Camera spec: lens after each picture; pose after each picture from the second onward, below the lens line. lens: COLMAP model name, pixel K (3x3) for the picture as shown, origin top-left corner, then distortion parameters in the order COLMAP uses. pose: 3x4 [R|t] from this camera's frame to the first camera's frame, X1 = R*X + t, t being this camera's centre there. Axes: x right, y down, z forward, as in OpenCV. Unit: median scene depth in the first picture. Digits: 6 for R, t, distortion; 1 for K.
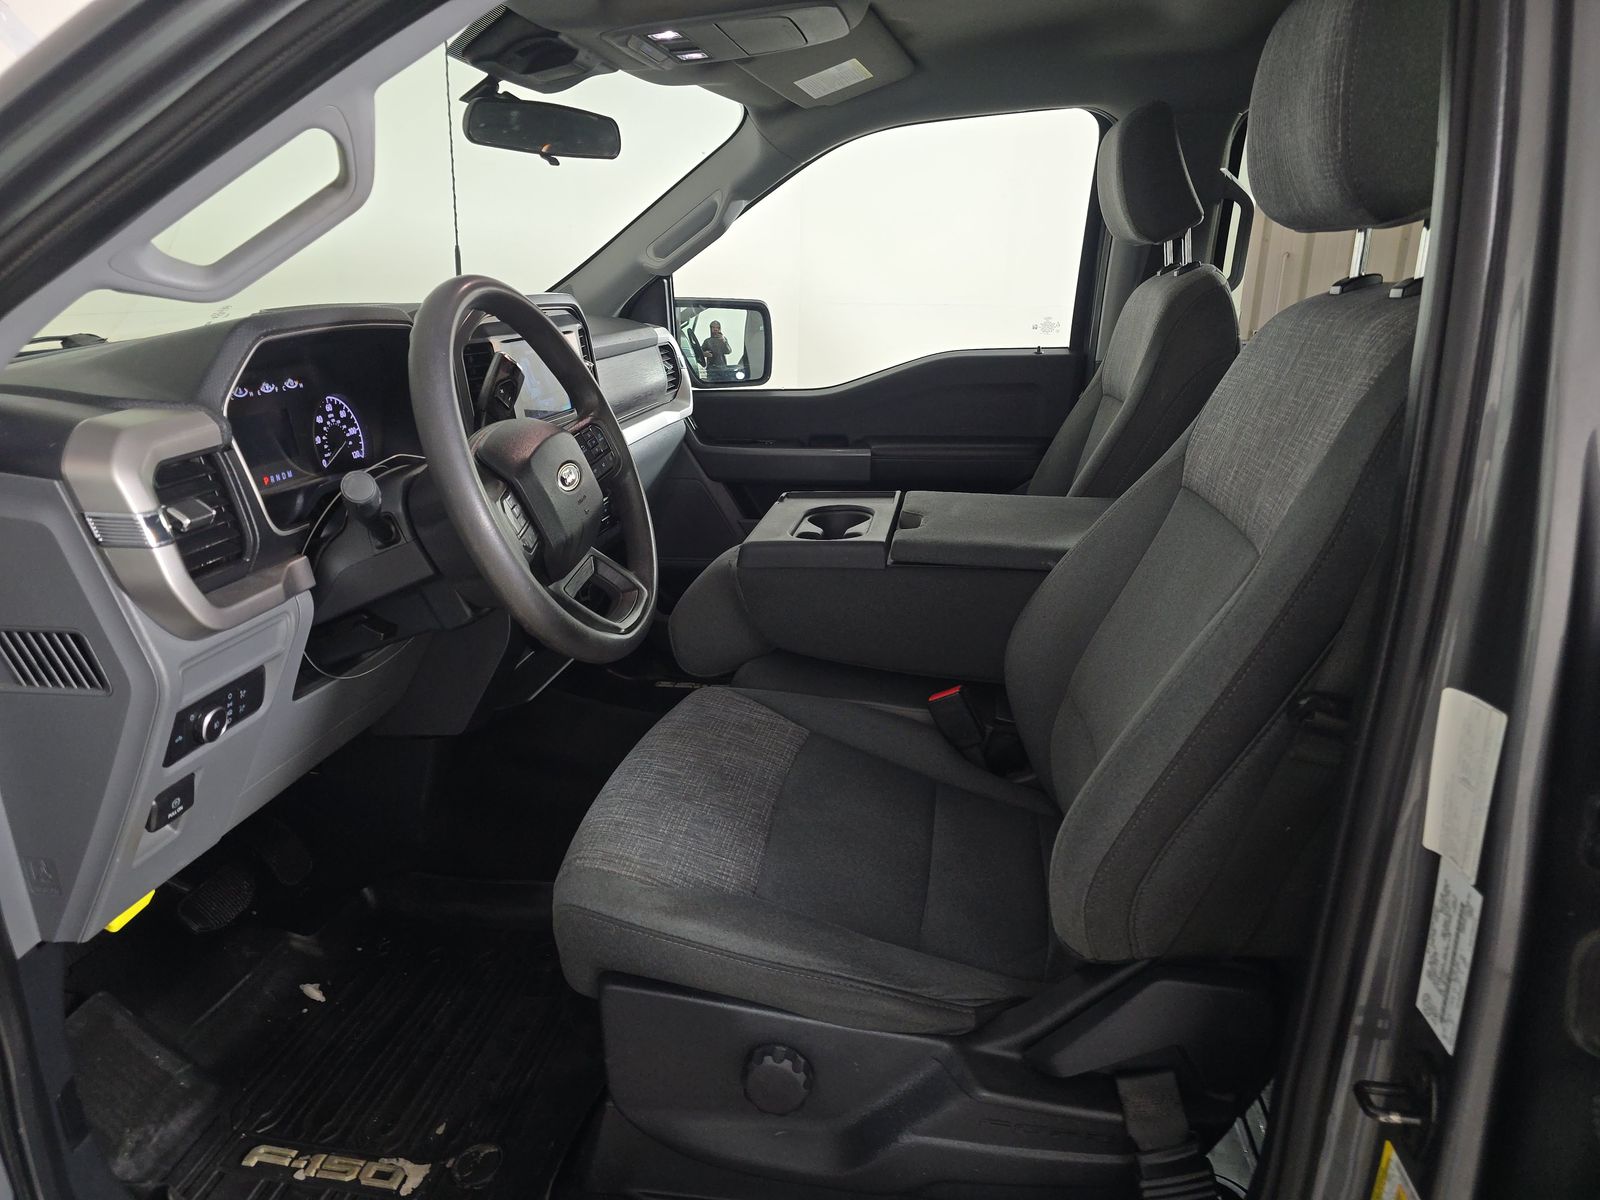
lens RADIAL K [[1068.9, 0, 791.7], [0, 1068.9, 598.9], [0, 0, 1]] dist [0.024563, -0.034738]
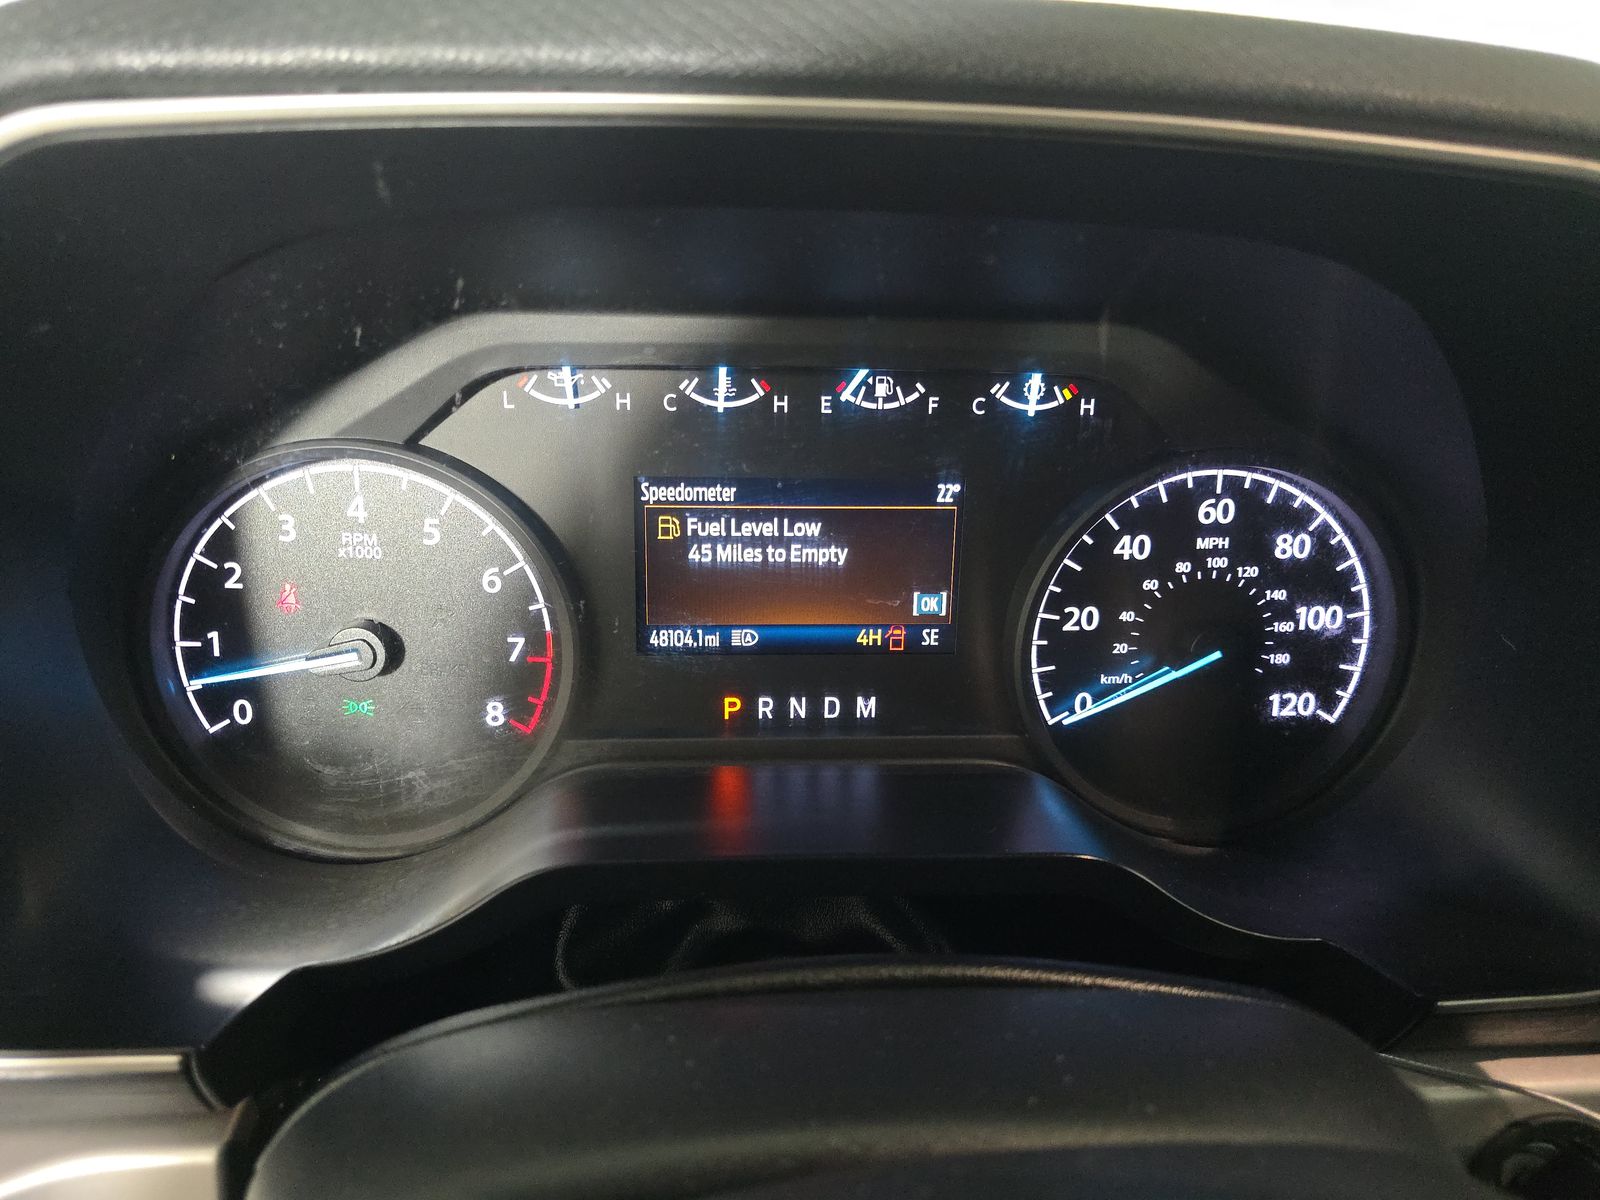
lens RADIAL K [[1068.9, 0, 791.8], [0, 1068.9, 613.0], [0, 0, 1]] dist [0.024563, -0.034738]
pose [[0.224609, 0.356078, -0.907061, -0.217597], [-0.306684, 0.909373, 0.281043, -0.197999], [0.924930, 0.215057, 0.313457, 0.838916]]
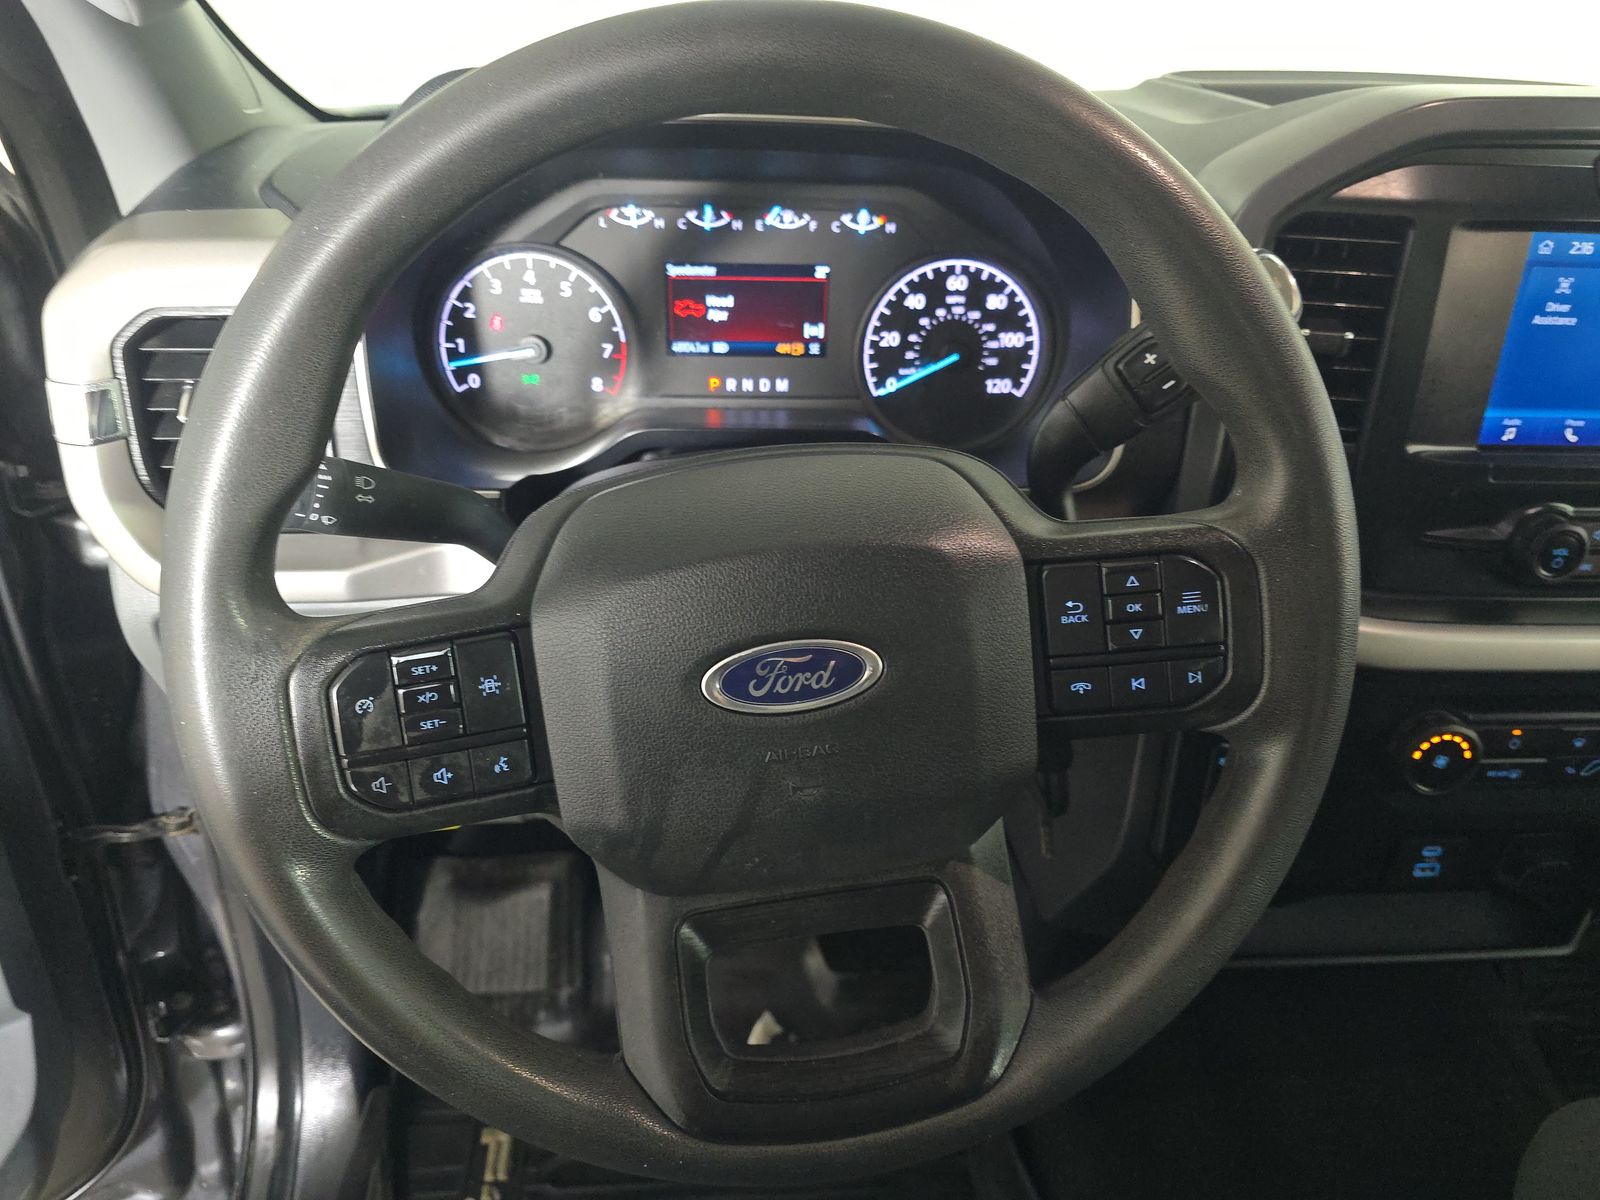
lens RADIAL K [[1068.9, 0, 795.8], [0, 1068.9, 608.9], [0, 0, 1]] dist [0.024563, -0.034738]
pose [[0.231446, 0.495861, -0.836991, 0.047759], [-0.314296, 0.852328, 0.418037, -0.235795], [0.920679, 0.166310, 0.353115, 0.783421]]
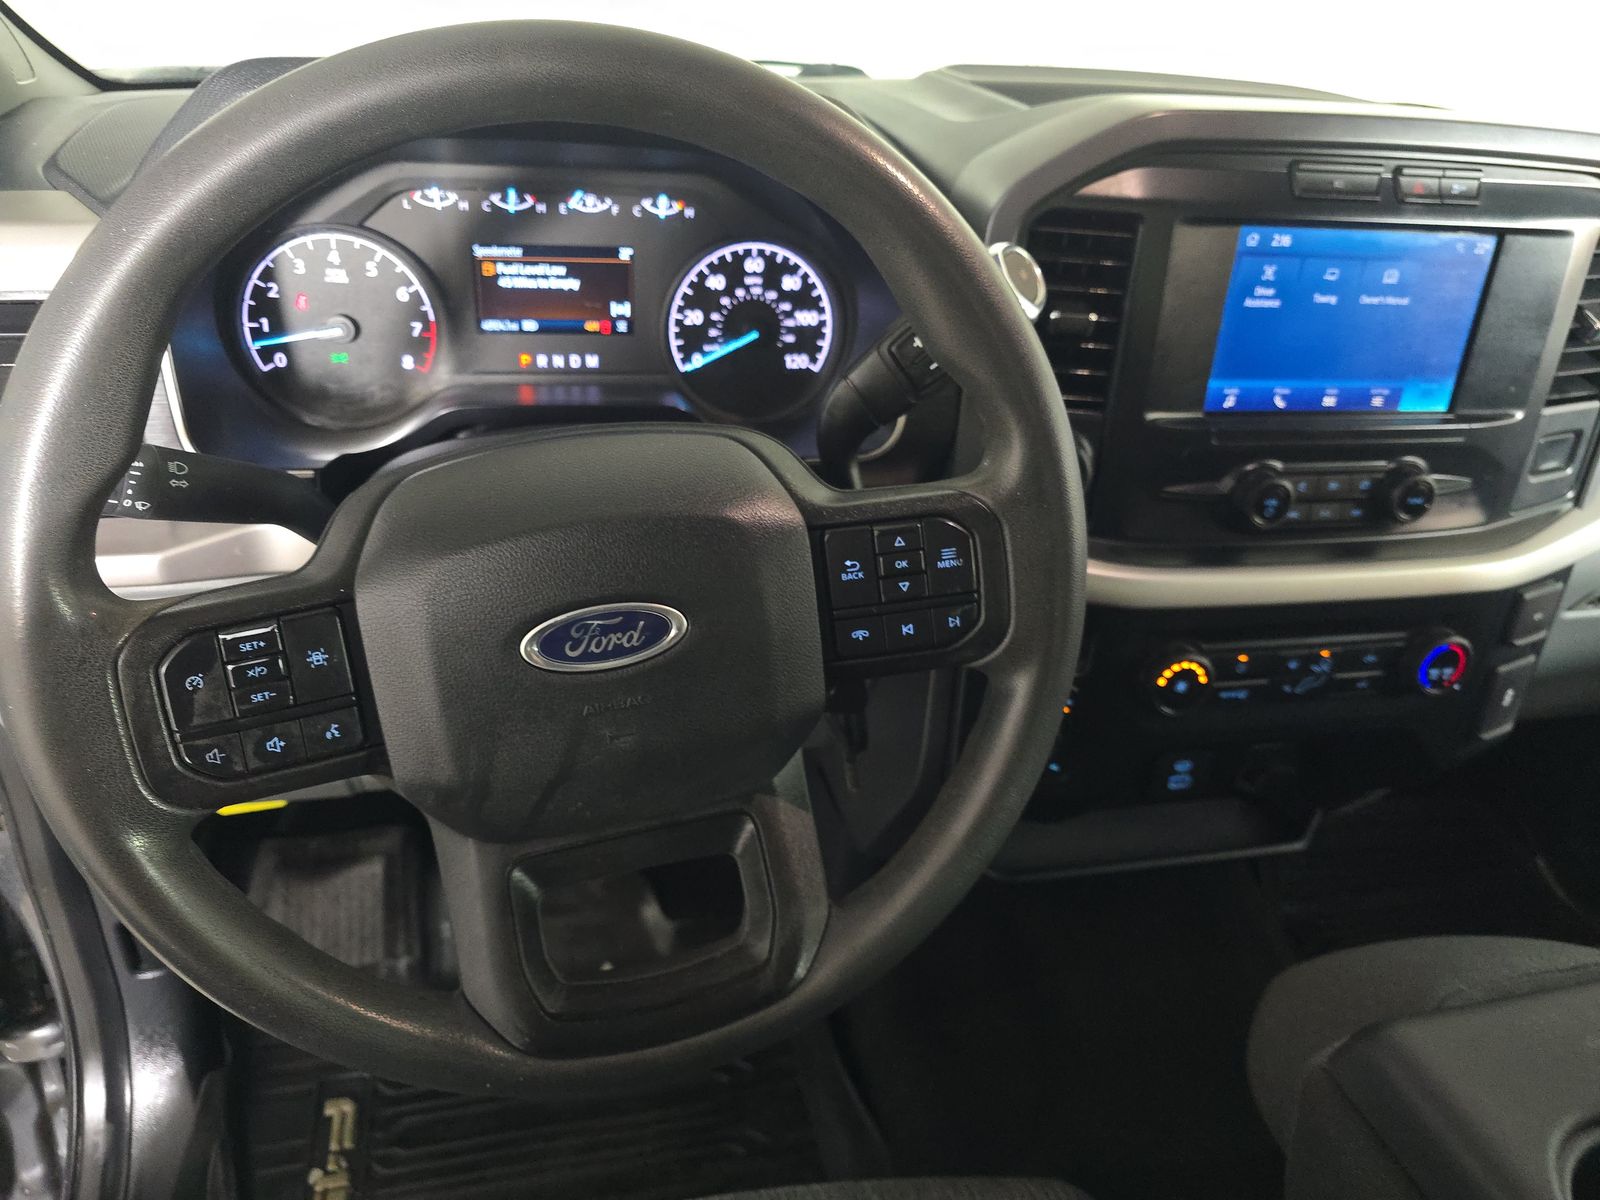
lens RADIAL K [[1068.9, 0, 786.5], [0, 1068.9, 602.9], [0, 0, 1]] dist [0.024563, -0.034738]
pose [[0.369442, 0.508395, -0.777848, 0.079497], [-0.341224, 0.852810, 0.395324, -0.253392], [0.864337, 0.119372, 0.488541, 0.776741]]
